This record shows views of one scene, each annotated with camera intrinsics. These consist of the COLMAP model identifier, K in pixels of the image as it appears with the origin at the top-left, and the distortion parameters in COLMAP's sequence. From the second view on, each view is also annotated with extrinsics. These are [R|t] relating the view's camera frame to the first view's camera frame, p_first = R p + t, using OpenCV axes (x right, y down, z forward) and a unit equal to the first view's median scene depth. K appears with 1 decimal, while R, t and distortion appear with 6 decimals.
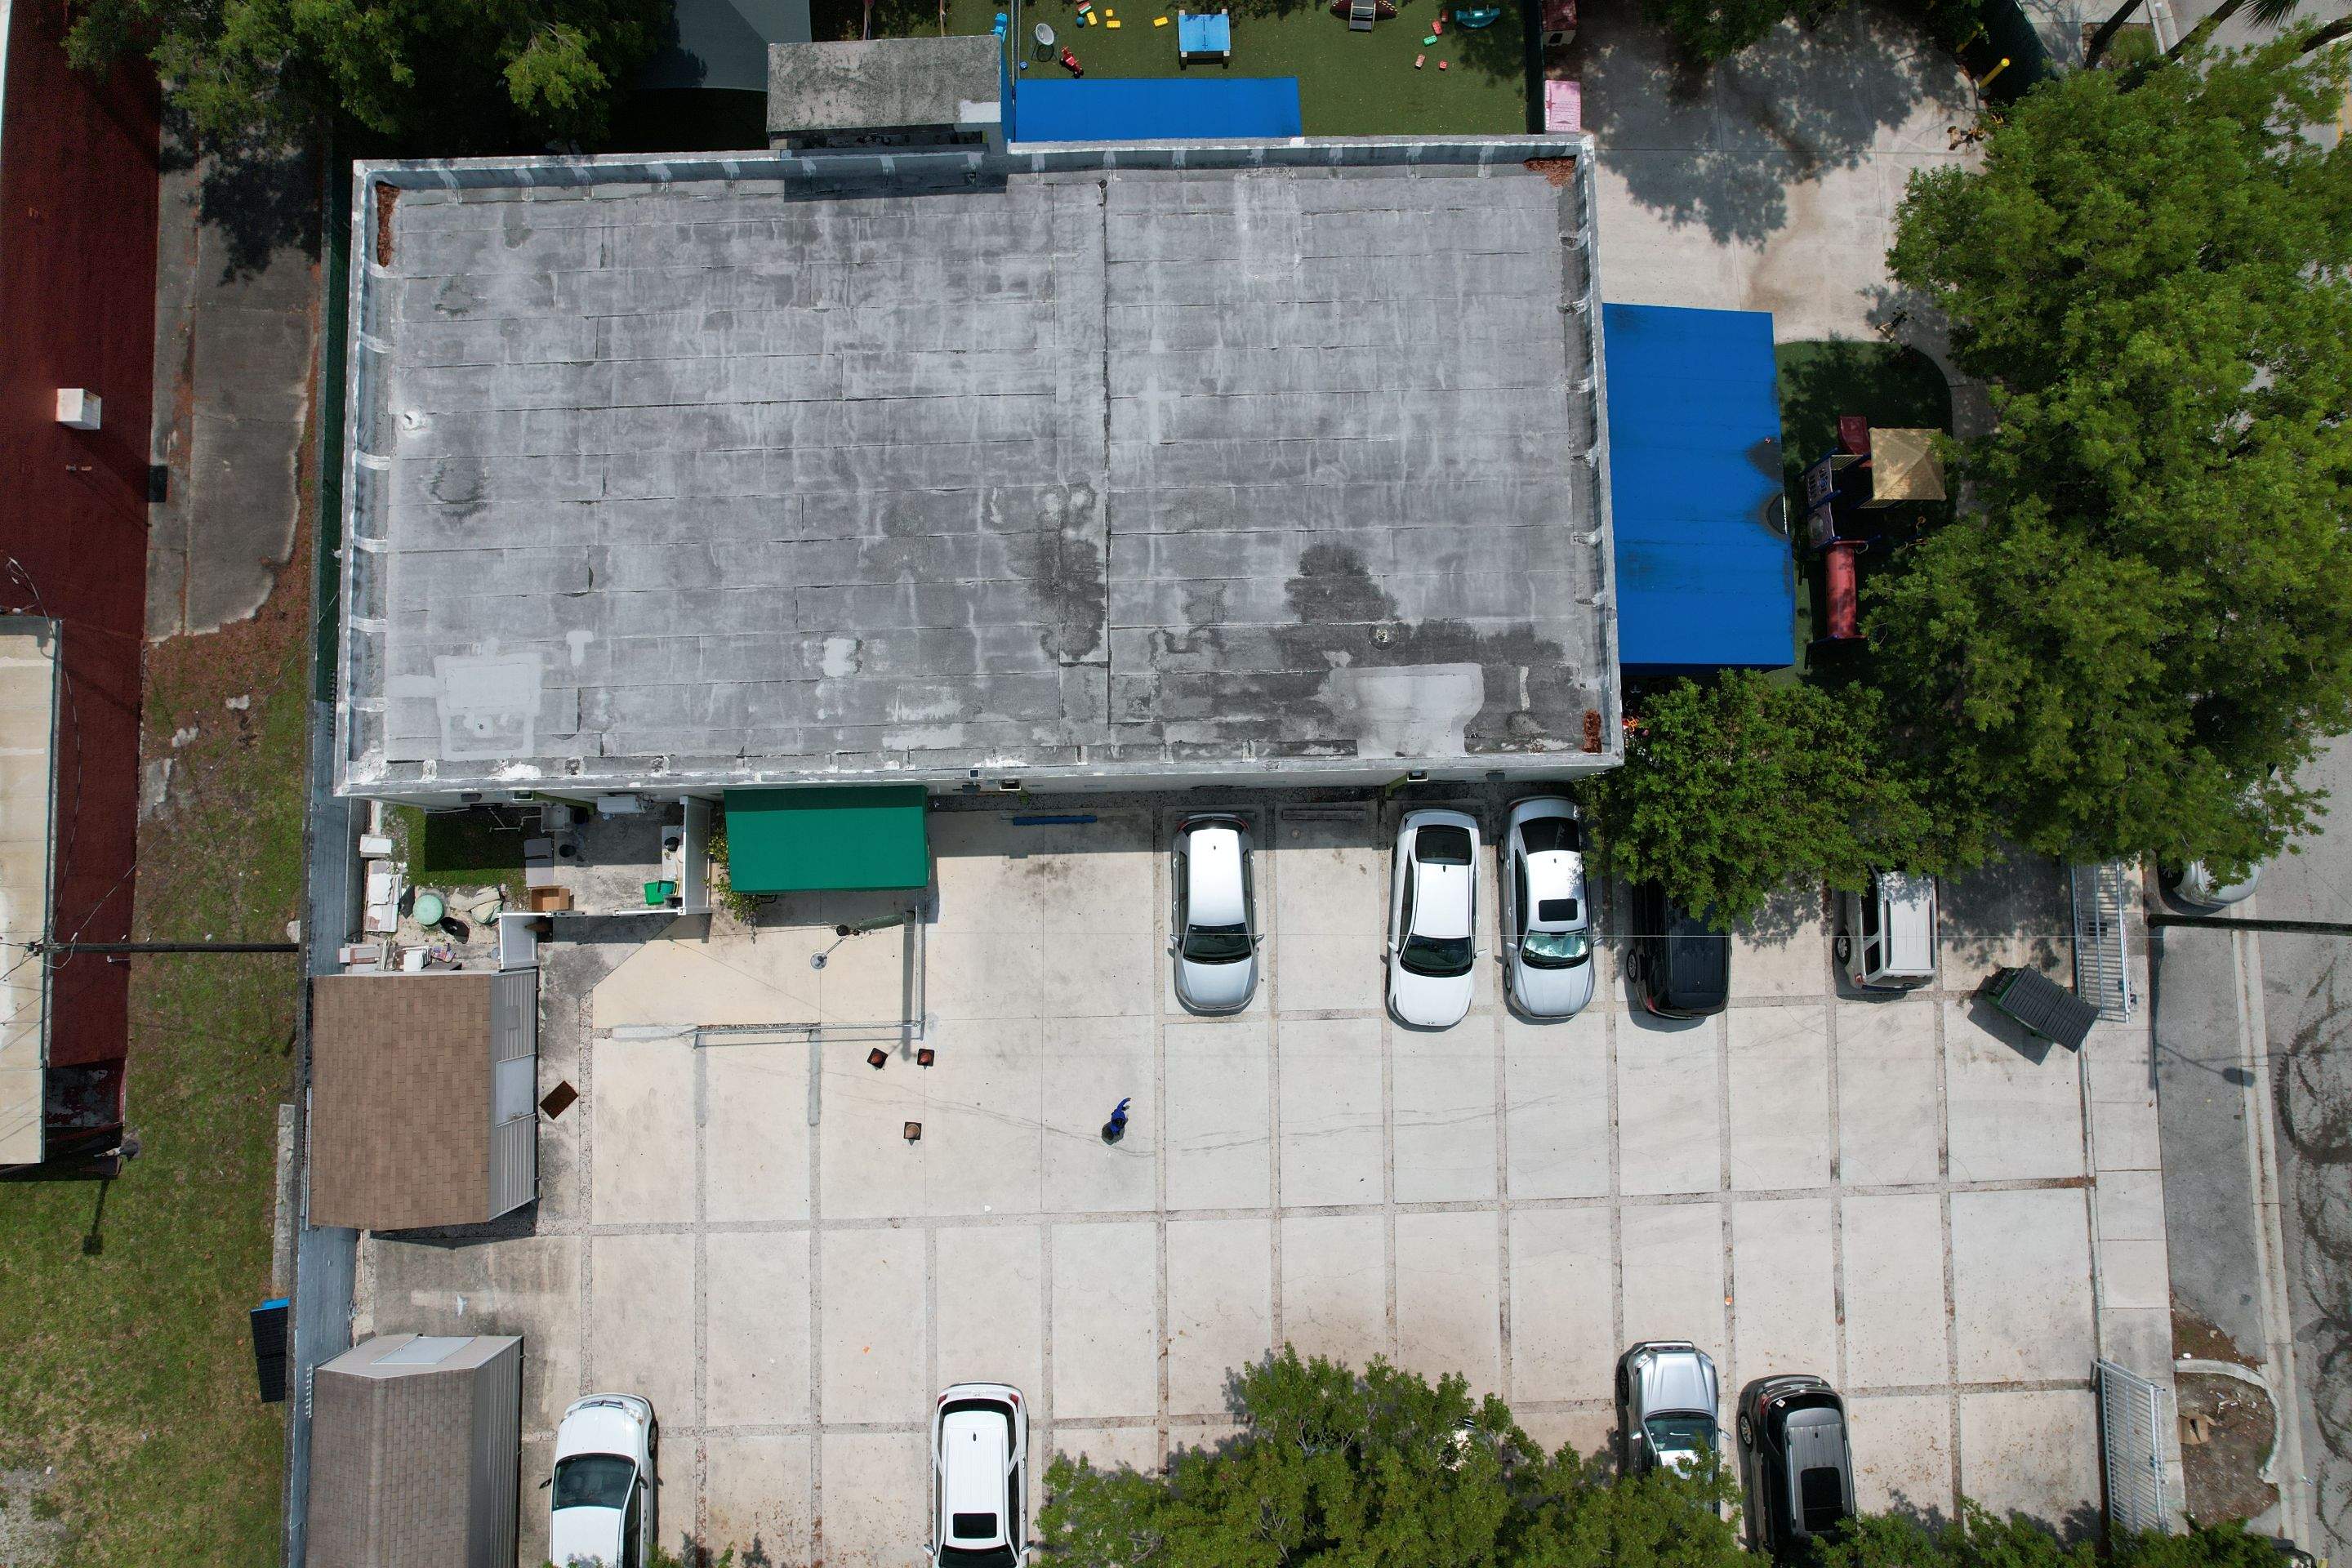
lens RADIAL K [[1490.3, 0, 1164.2], [0, 1490.3, 788.7], [0, 0, 1]] dist [-0.057460, 0.043963]
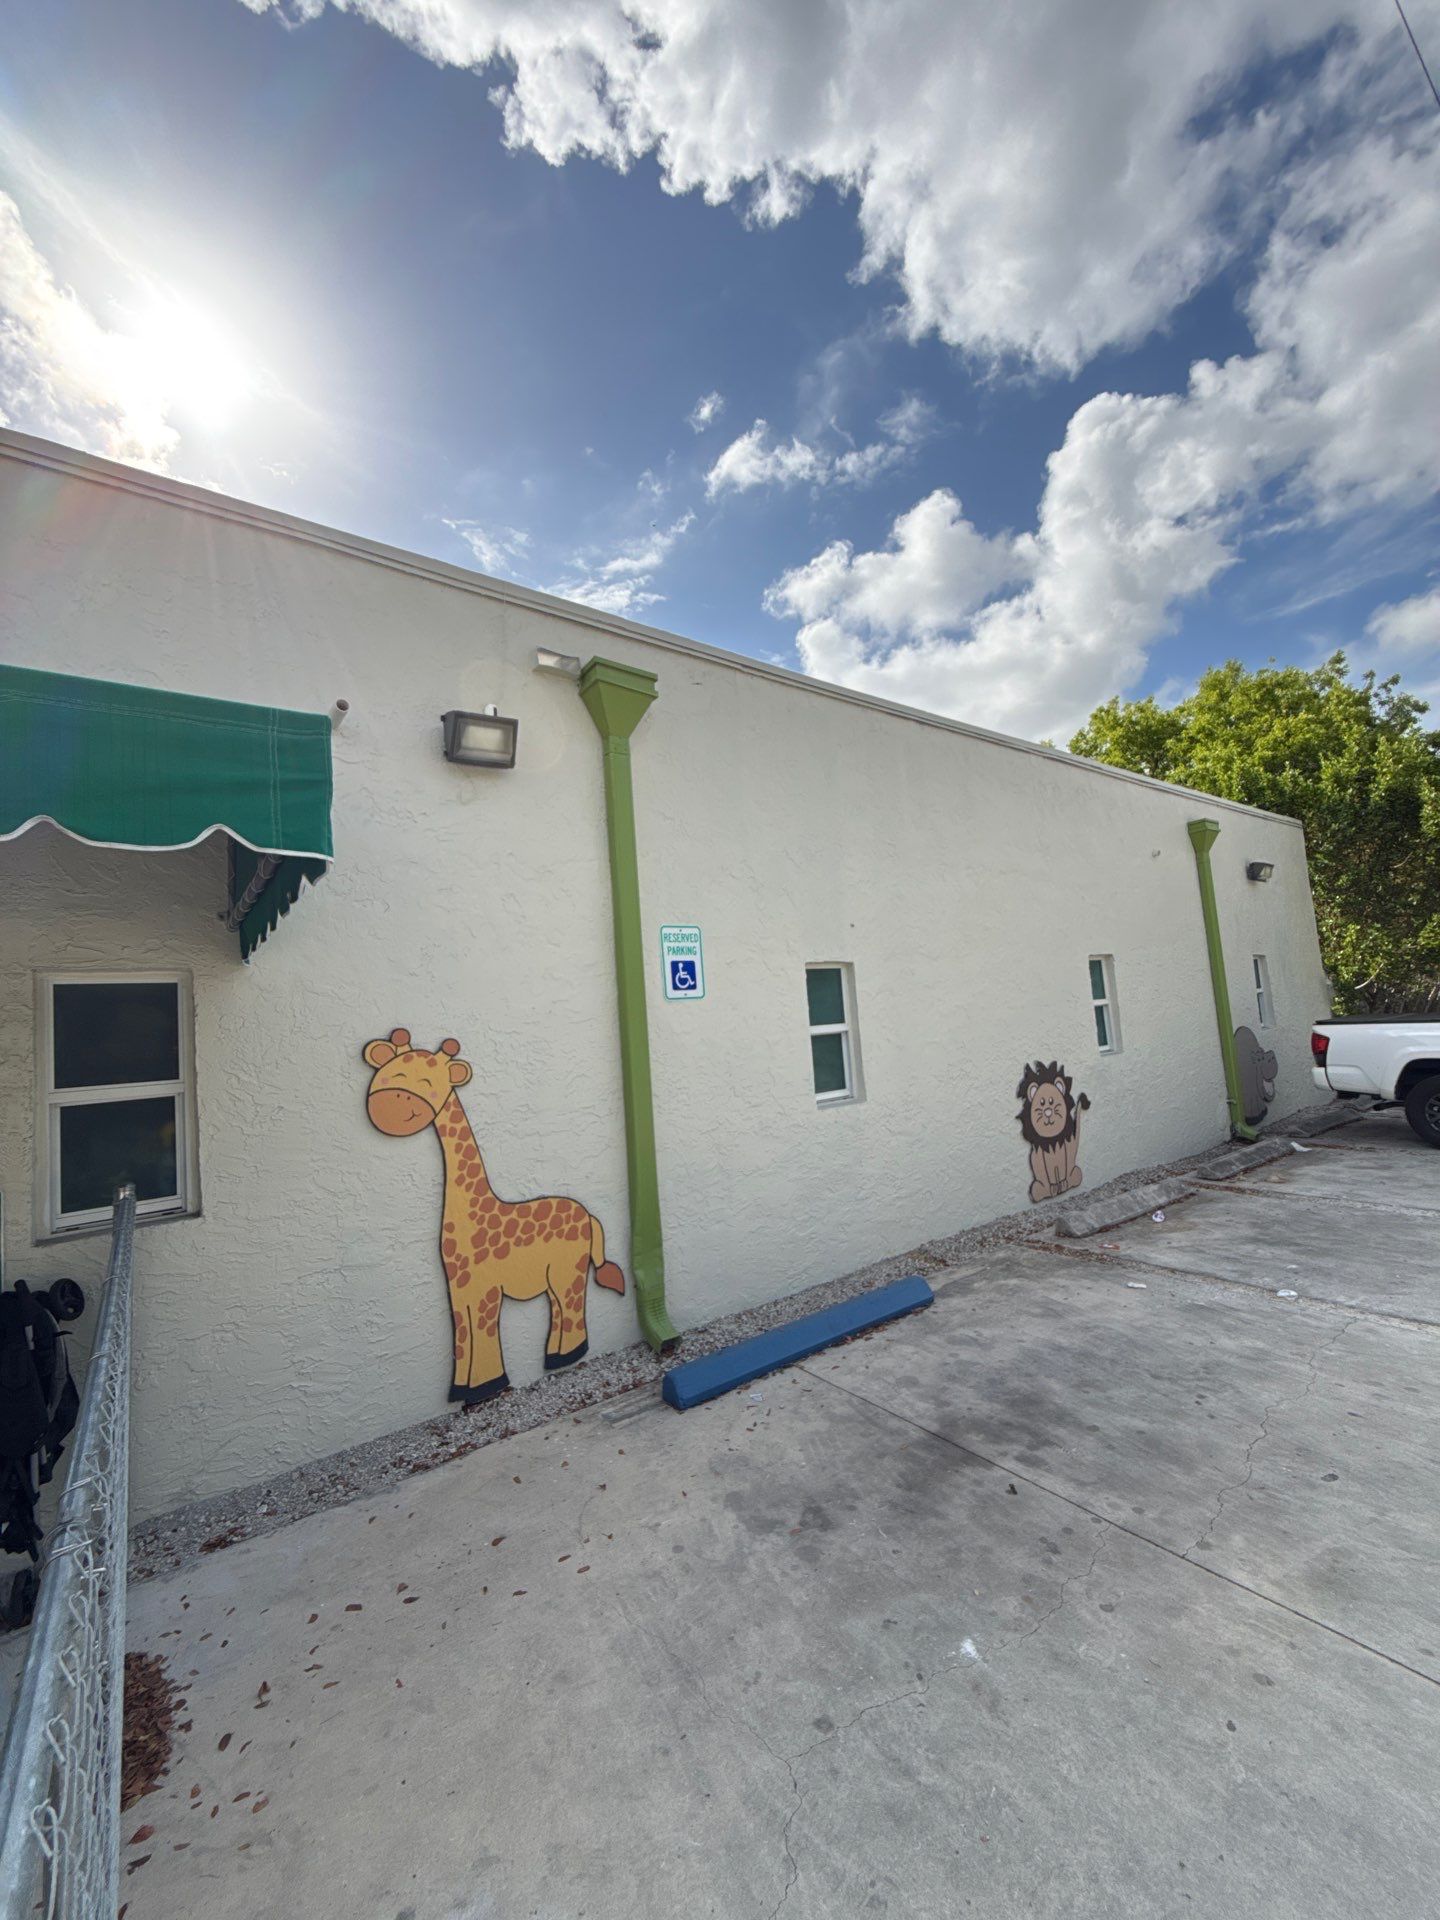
lens RADIAL K [[761.8, 0, 726.7], [0, 761.8, 968.0], [0, 0, 1]] dist [0.008143, -0.002852]
pose [[0.808398, -0.028960, 0.587923, -0.170806], [0.587494, -0.022492, -0.808916, 0.125174], [0.036650, 0.999327, -0.001168, 1.031525]]
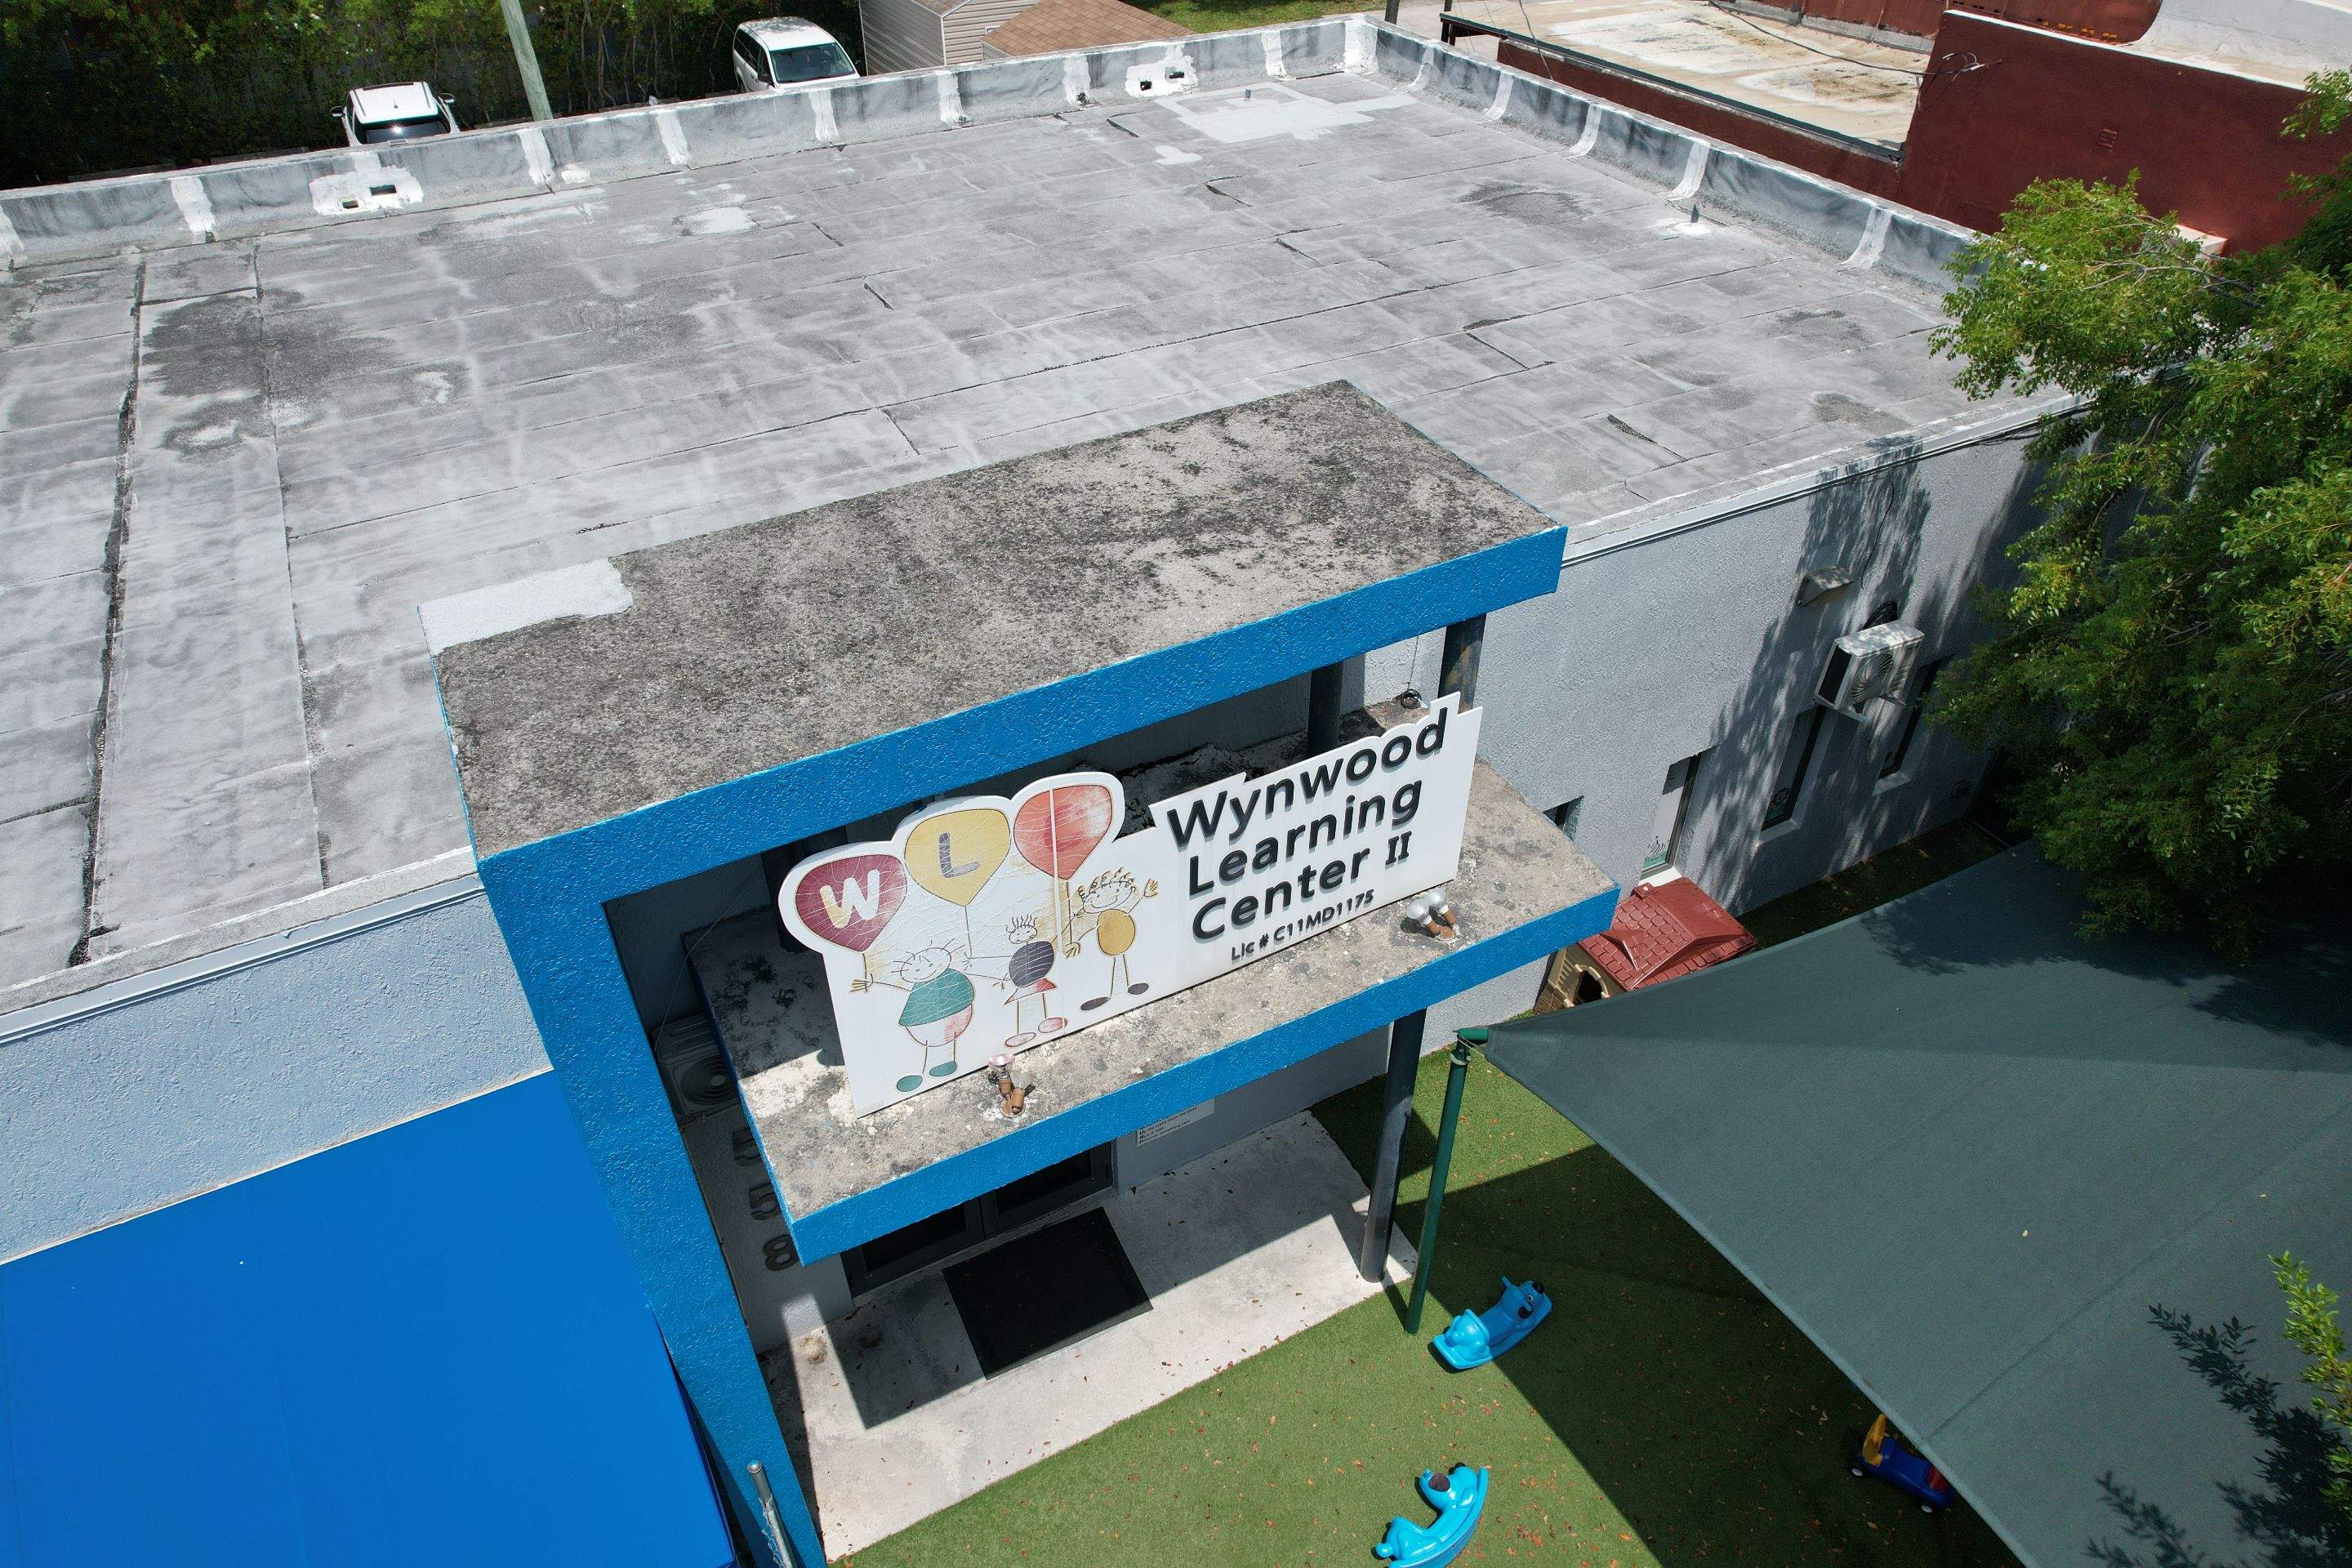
lens RADIAL K [[1490.3, 0, 1183.4], [0, 1490.3, 793.6], [0, 0, 1]] dist [-0.057460, 0.043963]
pose [[-0.890477, 0.277807, -0.360380, -0.119355], [-0.454115, -0.492442, 0.742482, -0.640167], [0.028801, 0.824818, 0.564665, 0.864974]]
